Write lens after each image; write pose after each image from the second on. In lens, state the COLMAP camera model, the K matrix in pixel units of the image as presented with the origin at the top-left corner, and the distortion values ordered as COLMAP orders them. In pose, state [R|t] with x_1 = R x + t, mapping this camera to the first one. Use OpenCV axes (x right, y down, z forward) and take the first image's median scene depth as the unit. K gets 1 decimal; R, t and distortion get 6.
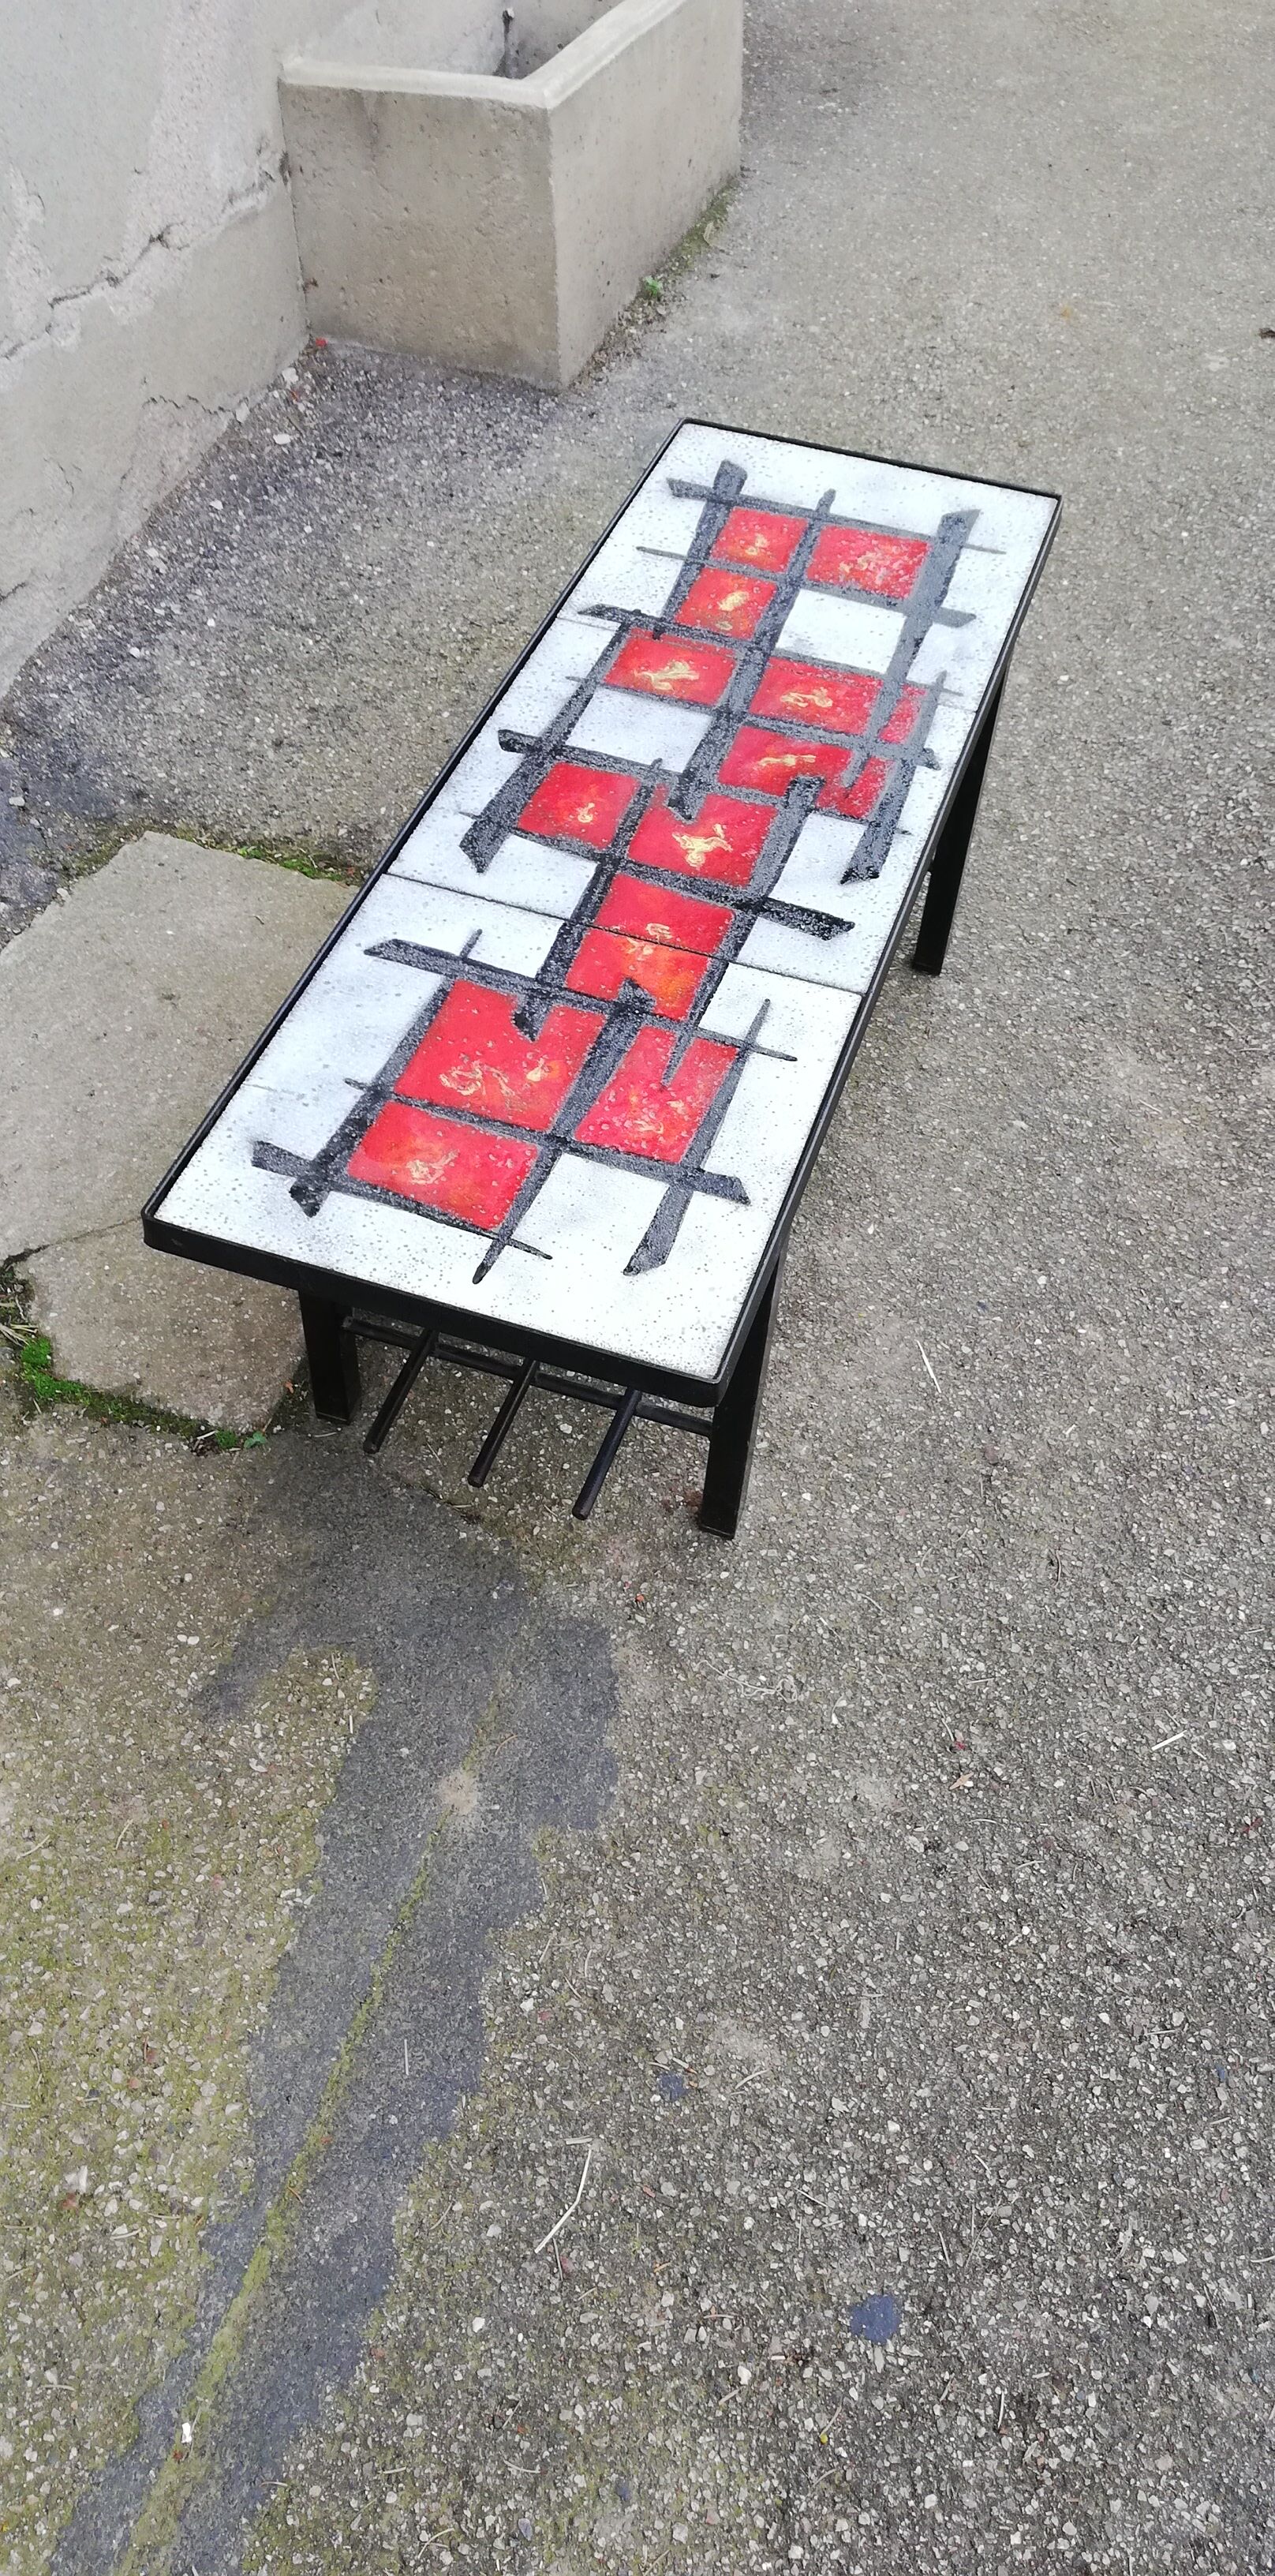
lens RADIAL K [[1940.0, 0, 646.3], [0, 1940.0, 1303.7], [0, 0, 1]] dist [0.054868, -0.087933]
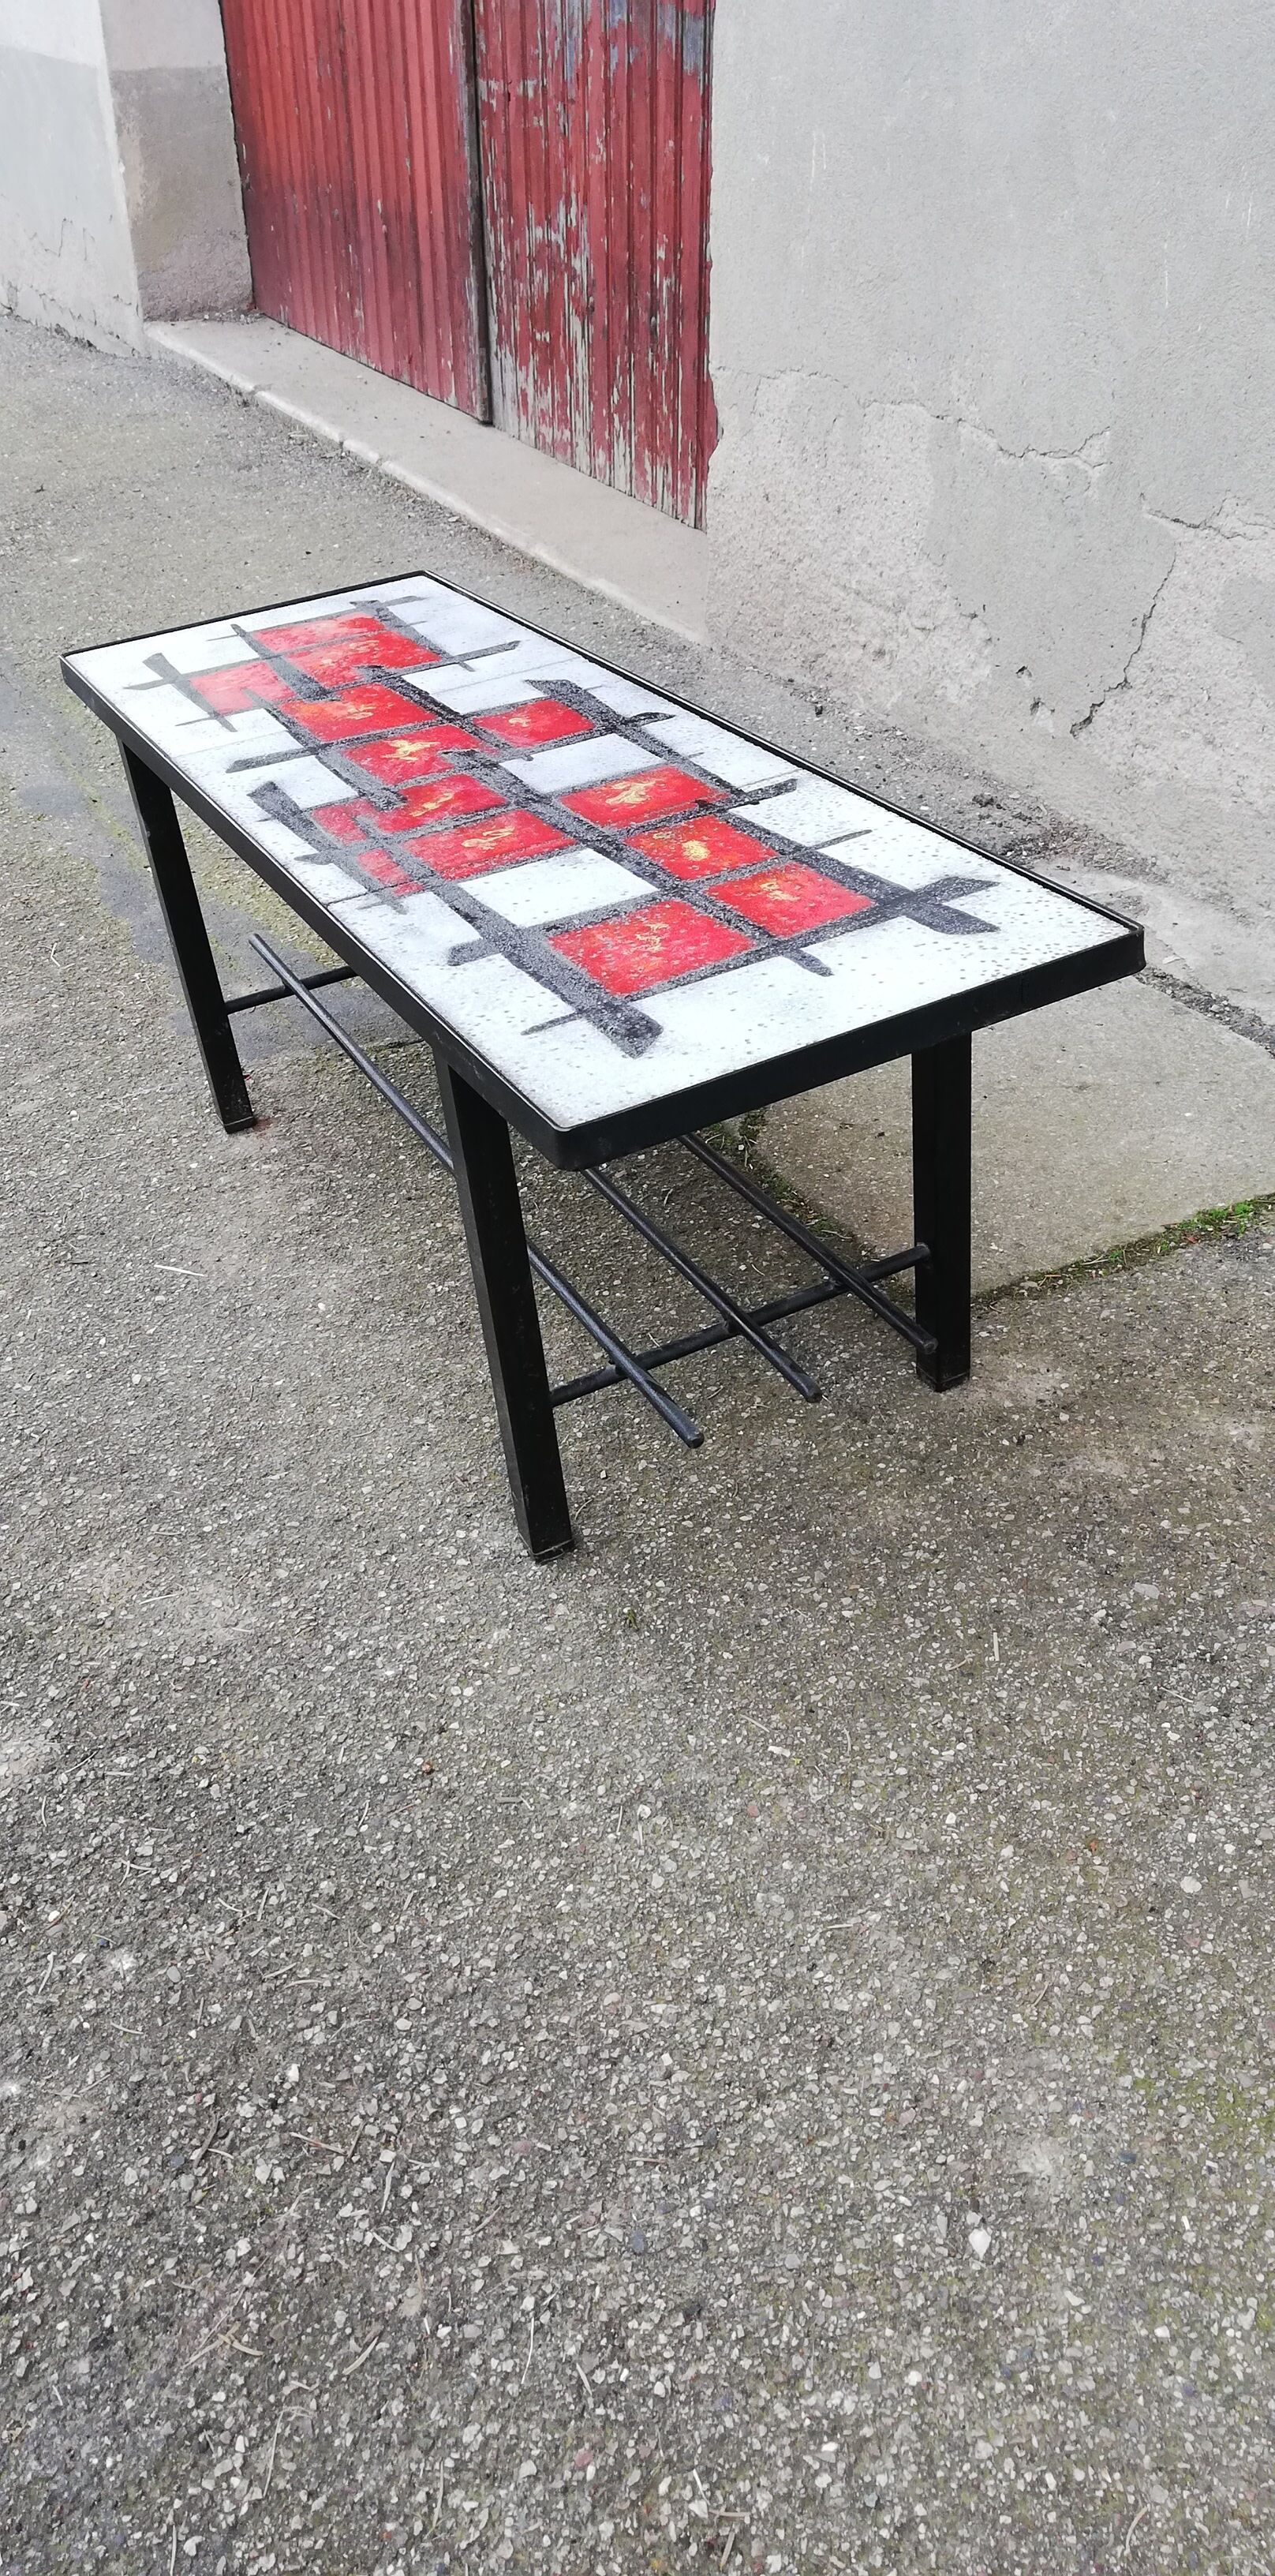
lens RADIAL K [[1935.8, 0, 648.9], [0, 1935.8, 1297.4], [0, 0, 1]] dist [0.053883, -0.077132]
pose [[-0.697744, 0.424250, -0.577205, 0.657757], [-0.510994, 0.269926, 0.816104, -1.064312], [0.502035, 0.864380, 0.028450, 1.289146]]
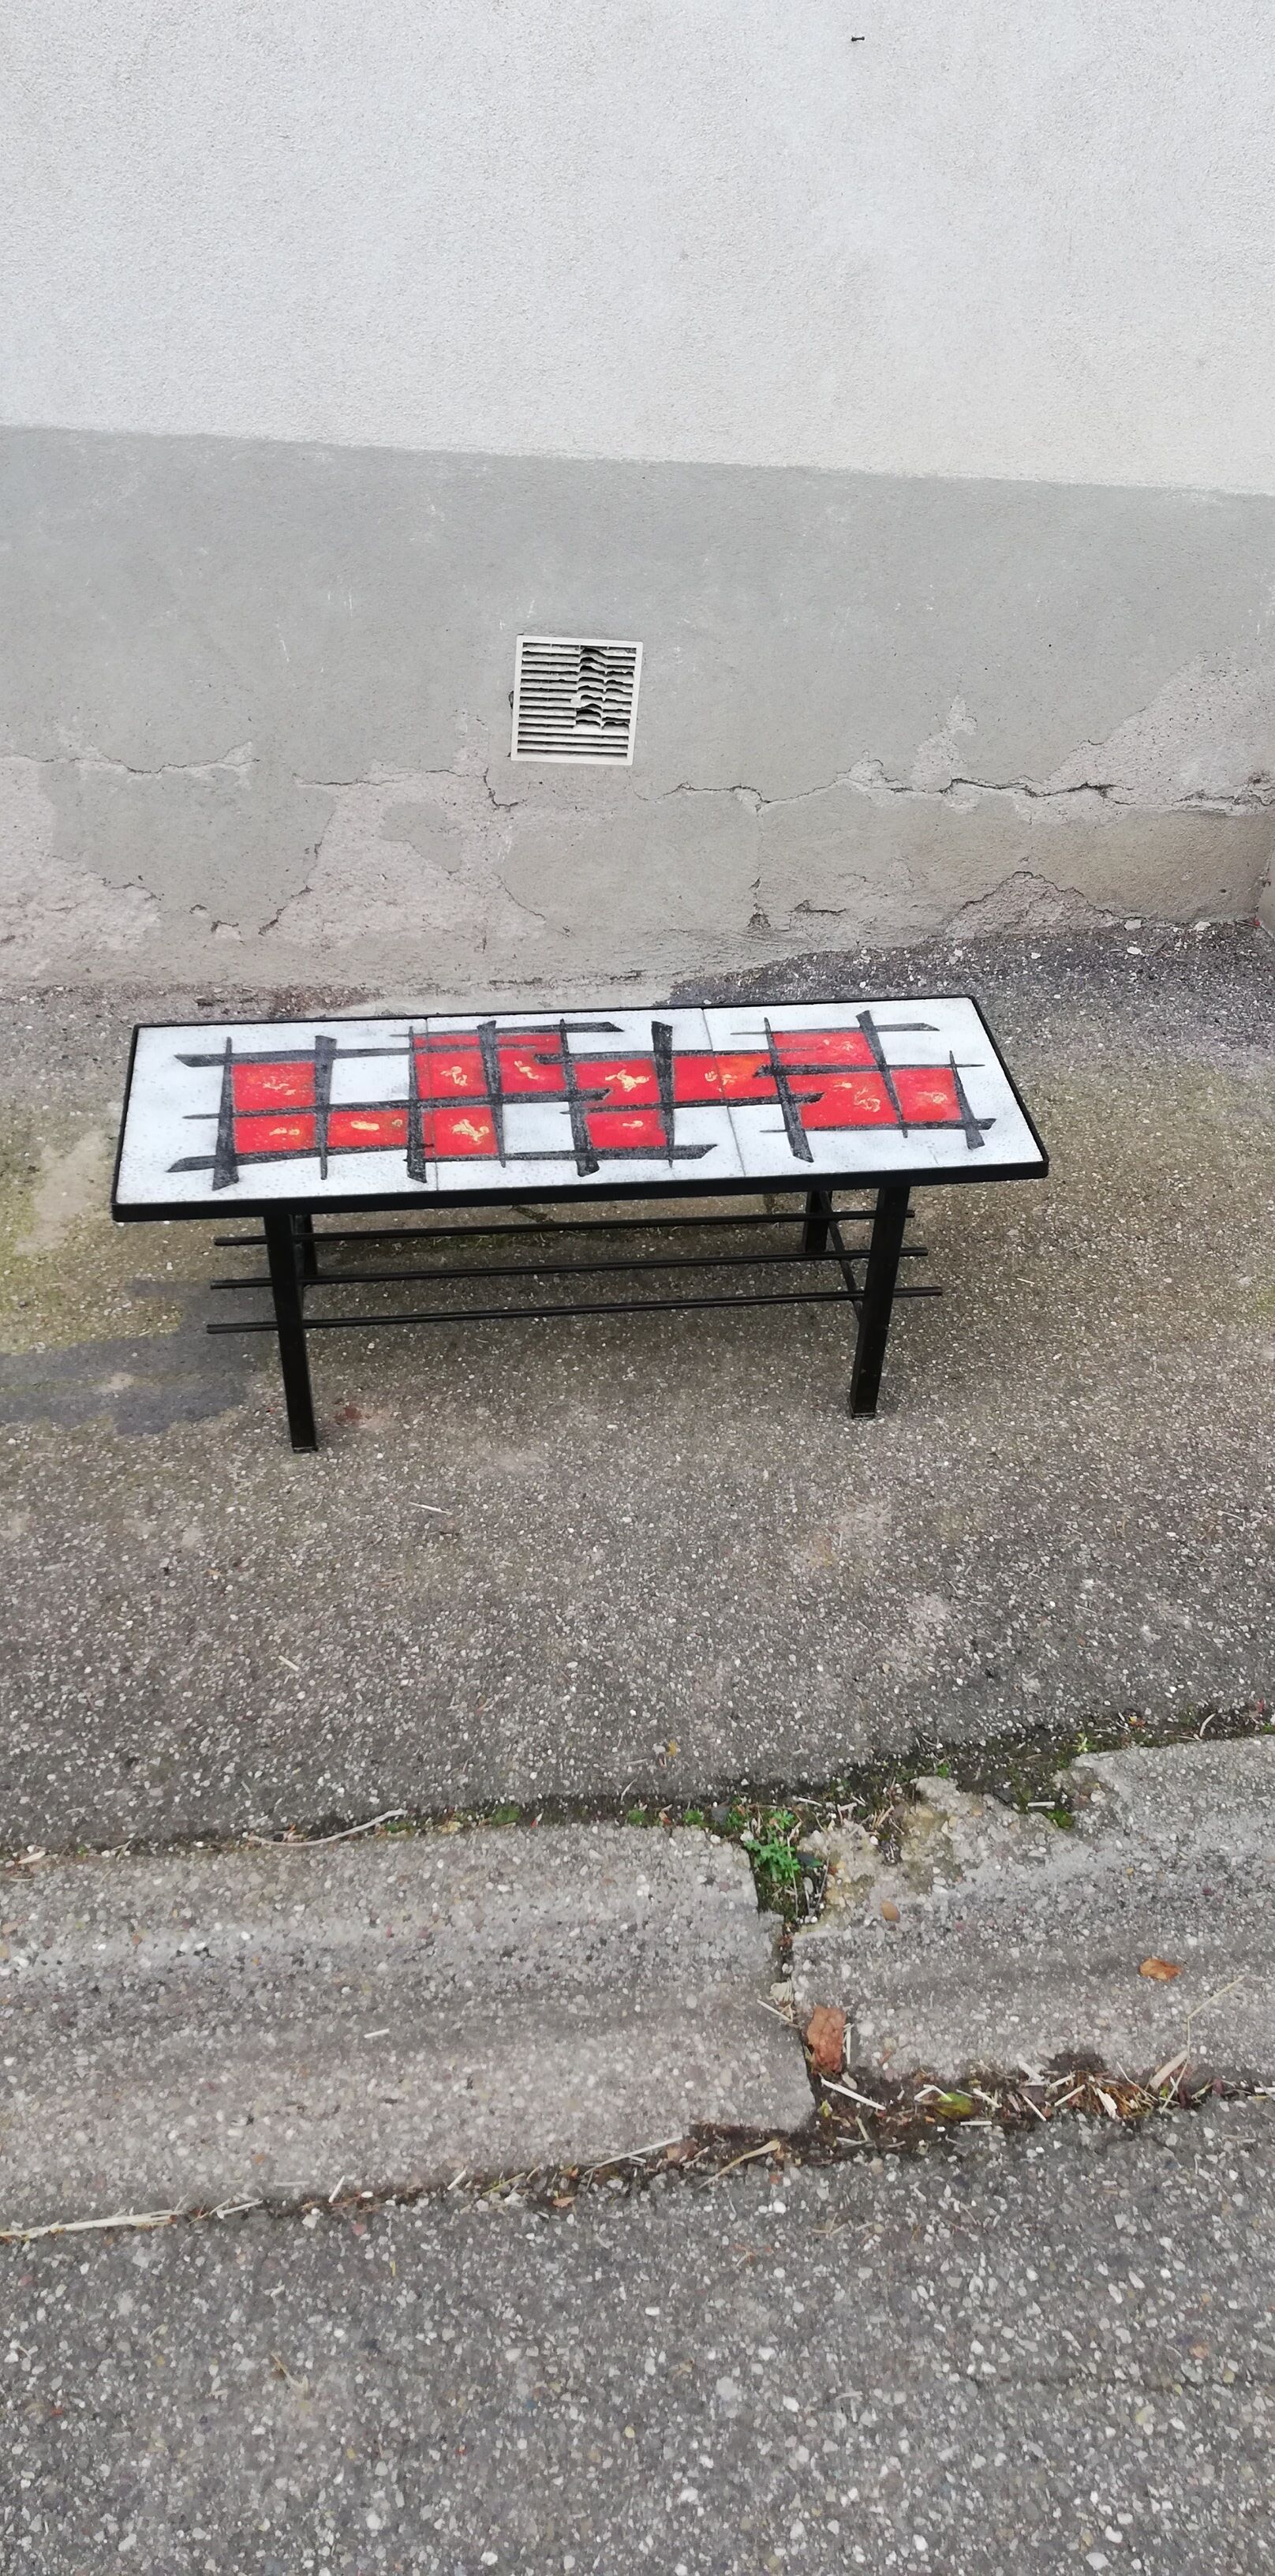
lens RADIAL K [[1913.0, 0, 641.9], [0, 1913.0, 1296.9], [0, 0, 1]] dist [0.081503, -0.120019]
pose [[0.434664, 0.565554, -0.700868, 1.310206], [-0.703346, 0.699224, 0.128026, -0.372476], [0.562469, 0.437304, 0.701708, -0.029131]]
